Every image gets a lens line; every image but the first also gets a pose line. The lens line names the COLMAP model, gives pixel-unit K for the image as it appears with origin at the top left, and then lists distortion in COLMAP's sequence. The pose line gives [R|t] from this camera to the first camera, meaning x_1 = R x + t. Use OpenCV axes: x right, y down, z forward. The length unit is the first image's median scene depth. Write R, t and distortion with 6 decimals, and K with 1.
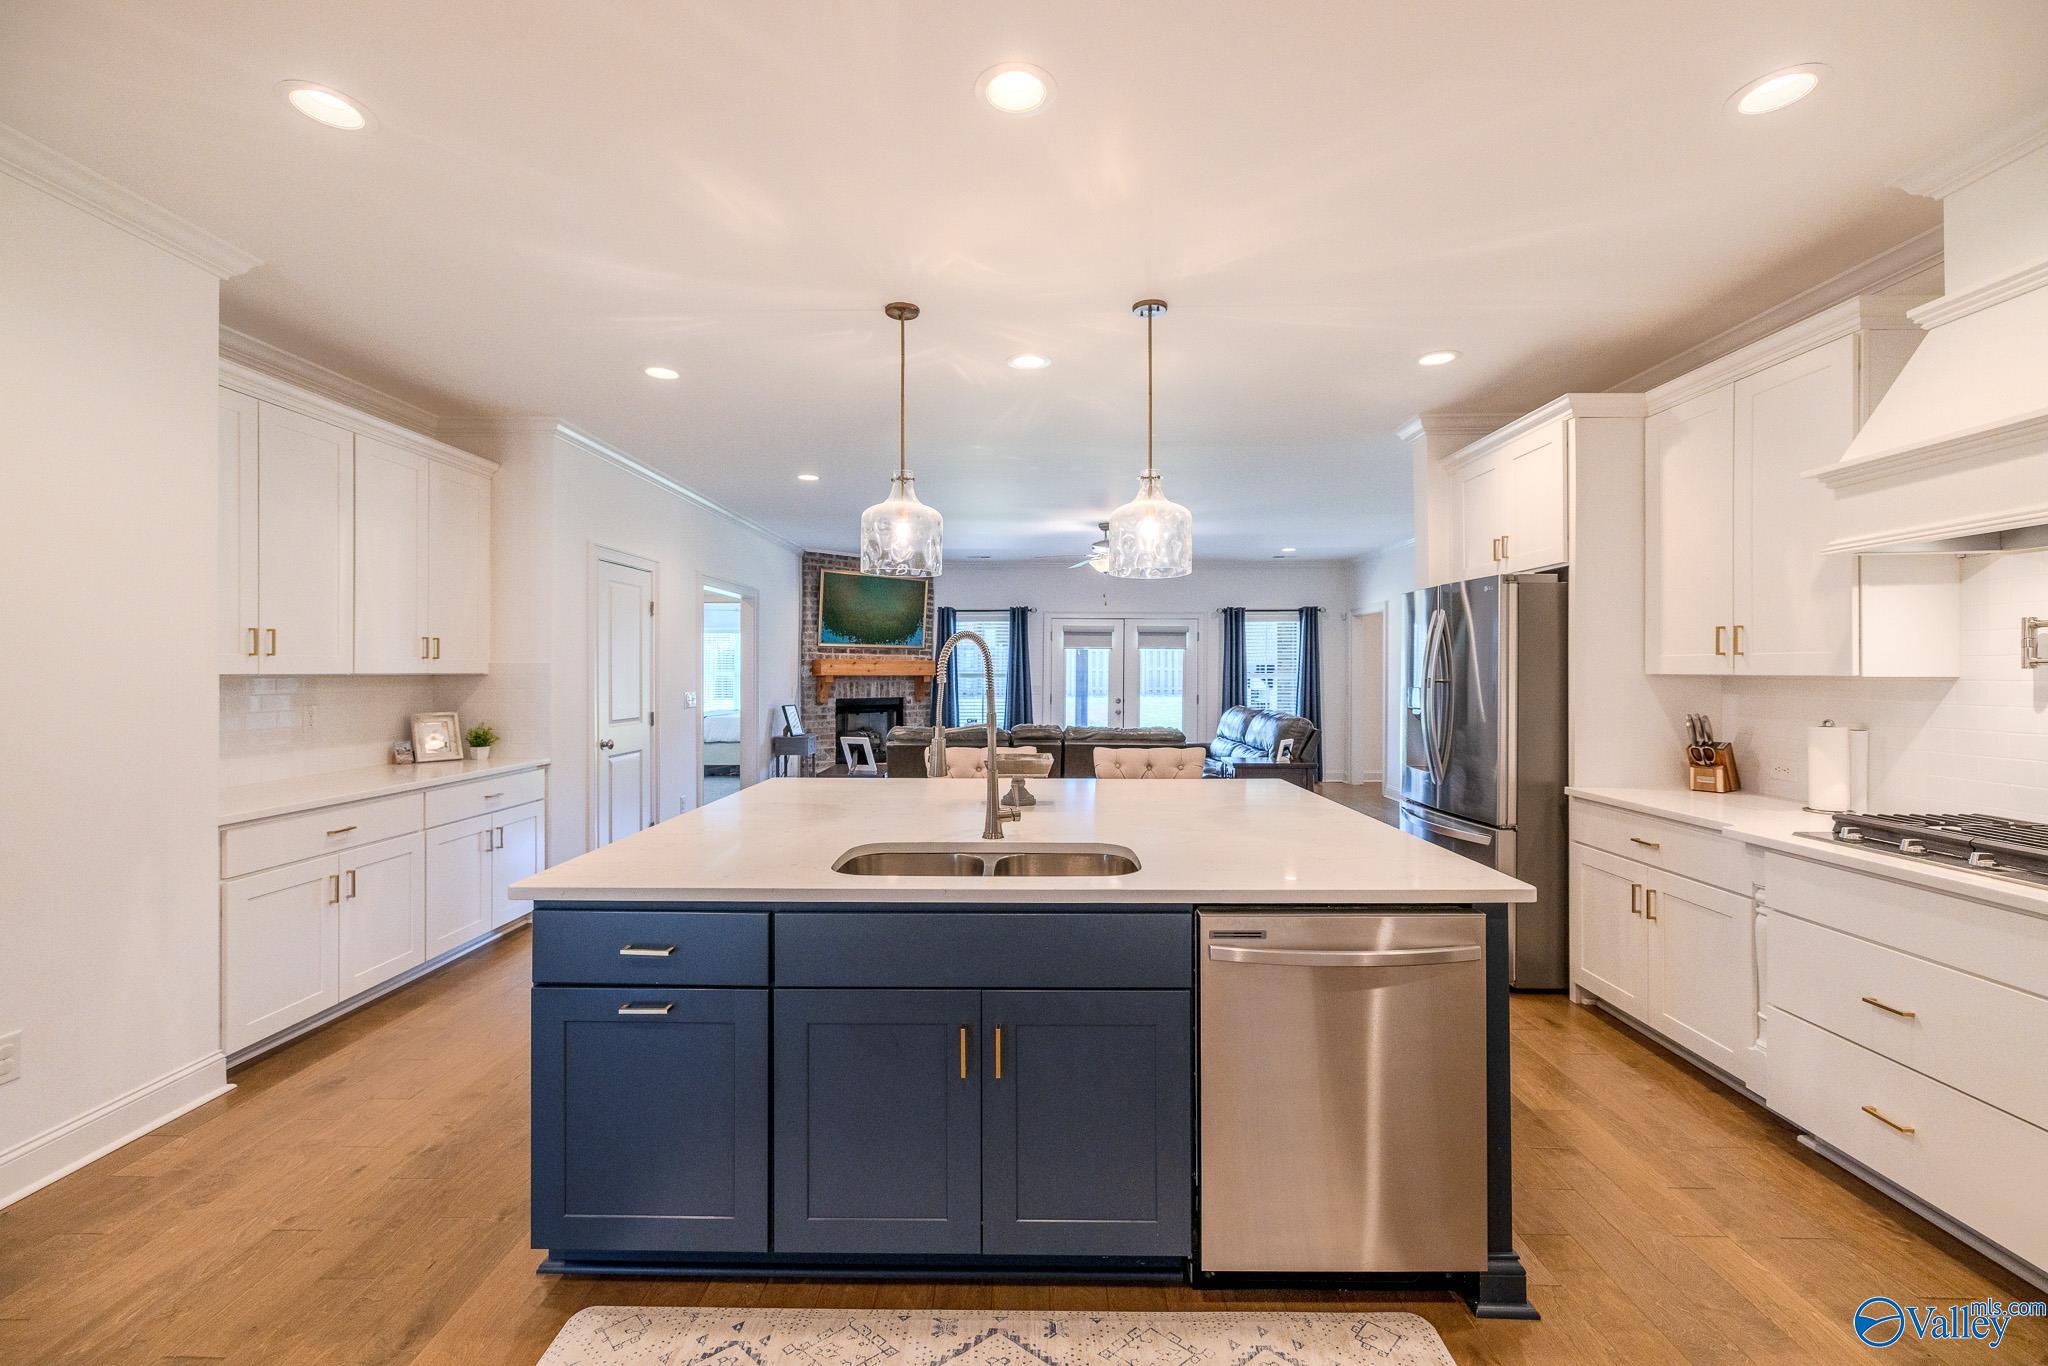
lens RADIAL K [[859.1, 0, 1021.7], [0, 859.1, 671.9], [0, 0, 1]] dist [0.000637, 0.000030]
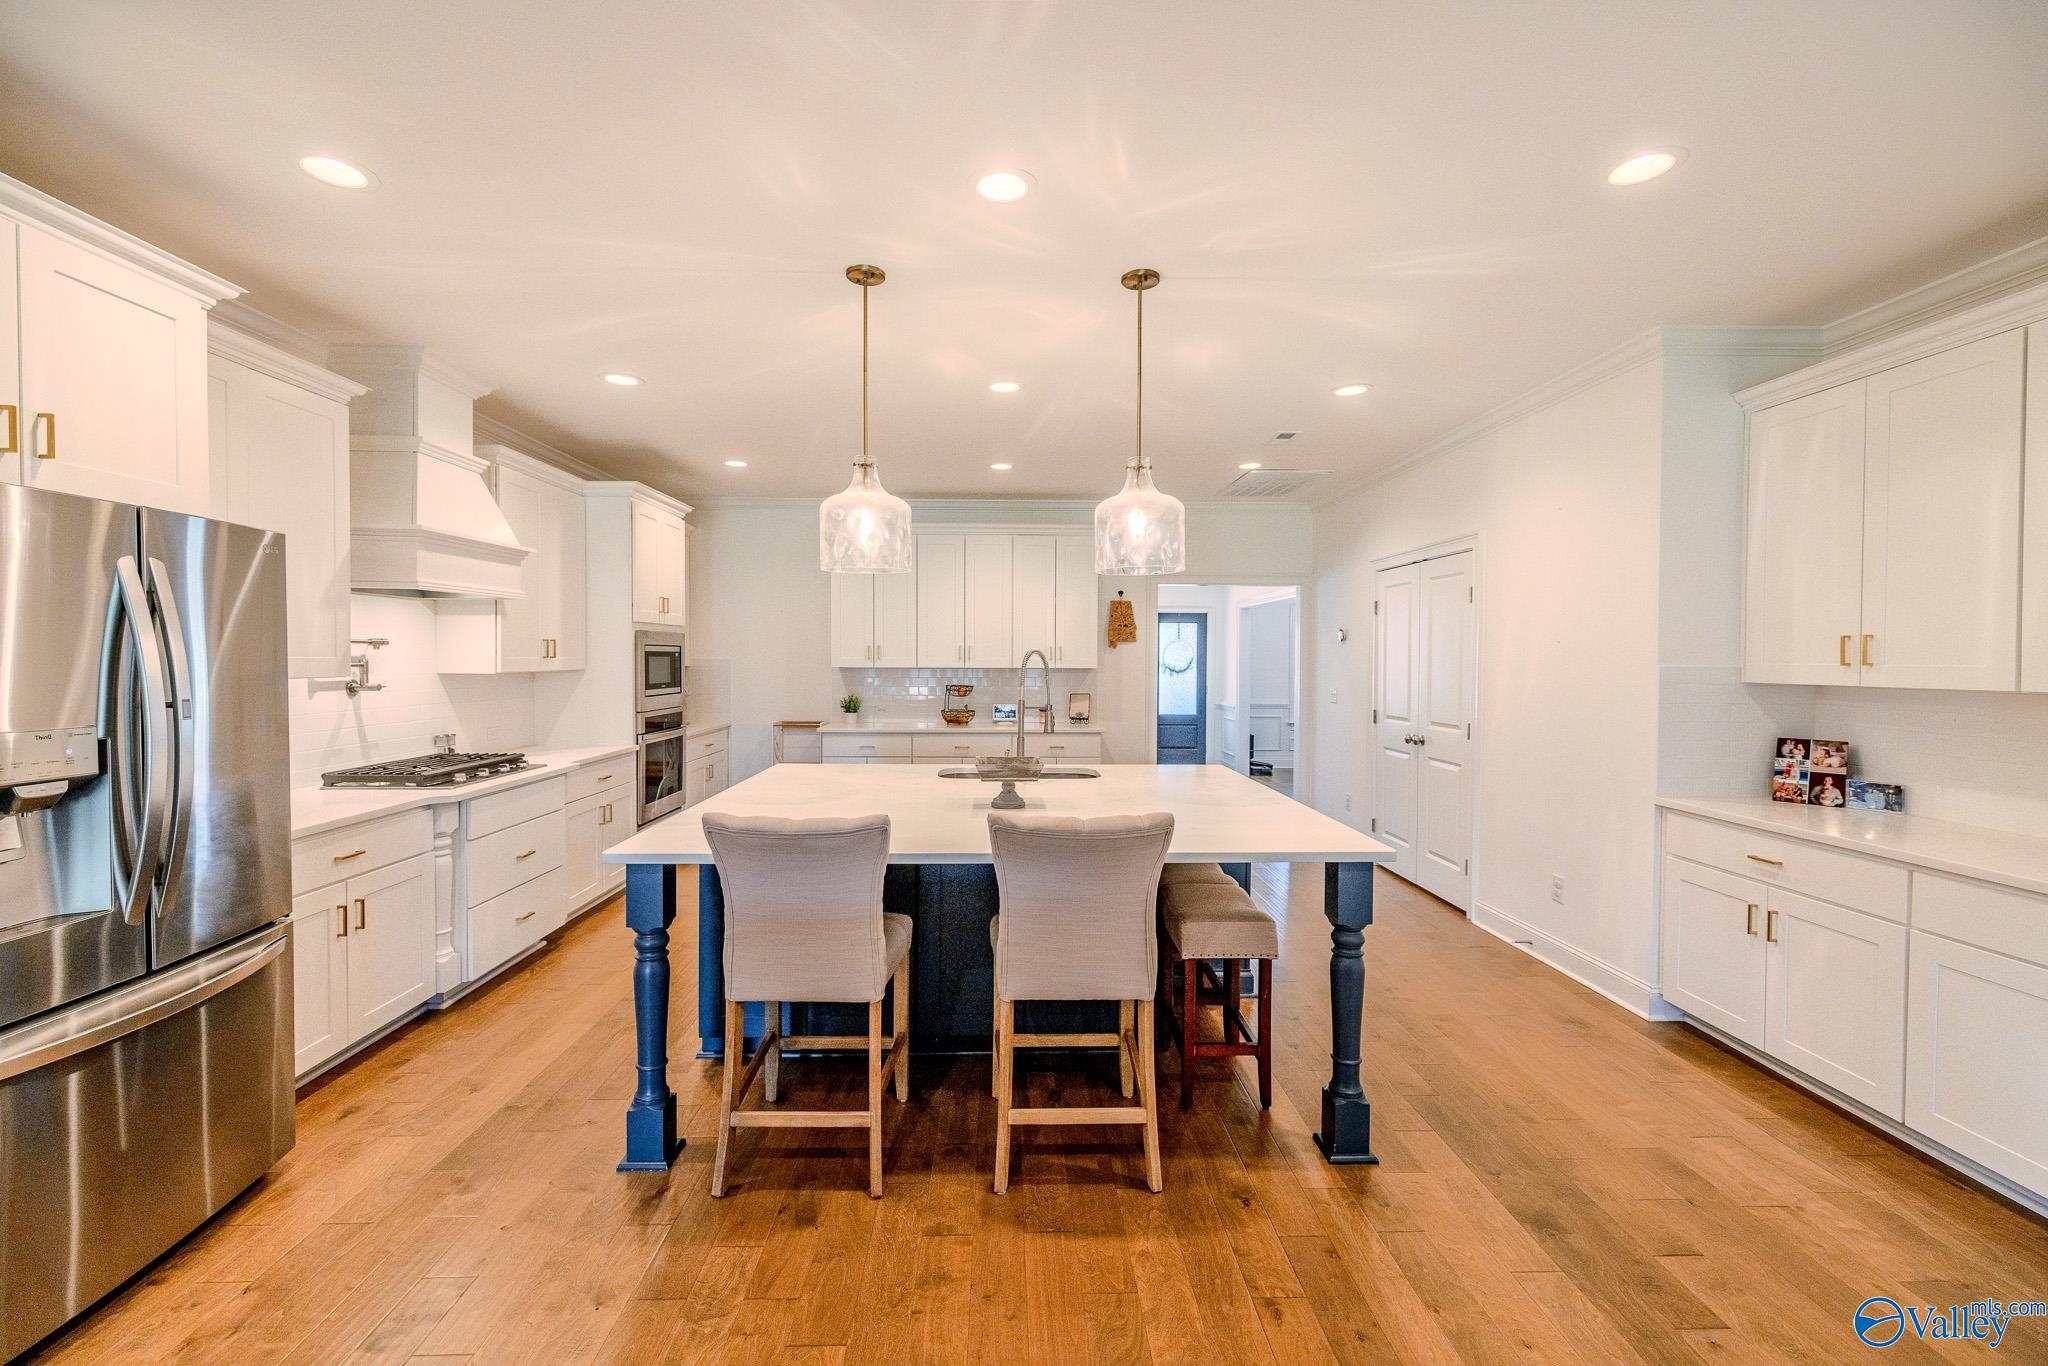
lens RADIAL K [[859.1, 0, 1021.7], [0, 859.1, 671.9], [0, 0, 1]] dist [0.000637, 0.000030]
pose [[-0.999213, -0.004142, -0.039453, 0.020392], [-0.004939, 0.999785, 0.020130, -0.028285], [0.039361, 0.020309, -0.999019, 2.030581]]
